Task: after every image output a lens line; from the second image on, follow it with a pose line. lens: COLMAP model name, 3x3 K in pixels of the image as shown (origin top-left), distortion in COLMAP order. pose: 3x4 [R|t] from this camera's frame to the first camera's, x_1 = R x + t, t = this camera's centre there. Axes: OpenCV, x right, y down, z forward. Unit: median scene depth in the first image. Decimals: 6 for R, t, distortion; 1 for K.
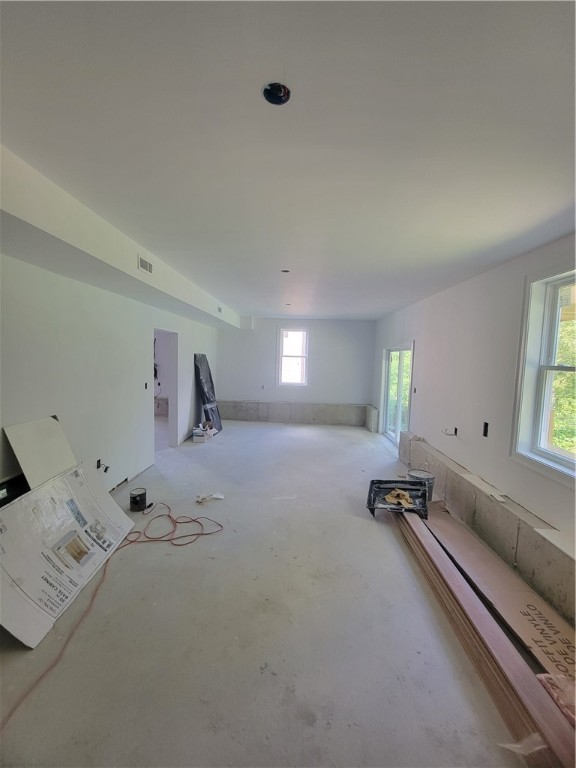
lens RADIAL K [[313.1, 0, 287.6], [0, 313.1, 384.4], [0, 0, 1]] dist [-0.002539, -0.001610]
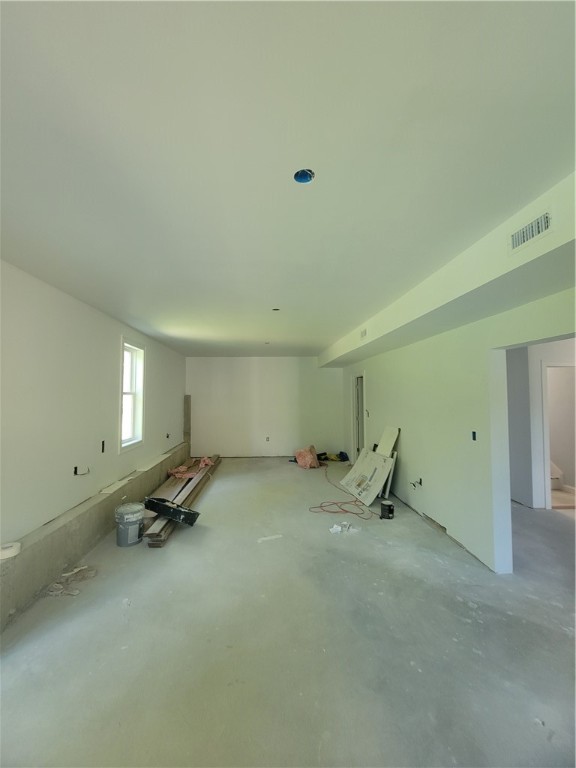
lens RADIAL K [[313.1, 0, 287.9], [0, 313.1, 382.9], [0, 0, 1]] dist [-0.002539, -0.001610]
pose [[-0.993469, -0.028449, -0.110501, 0.069480], [-0.033761, 0.998347, 0.046505, -0.192990], [0.108995, 0.049932, -0.992787, 2.369752]]
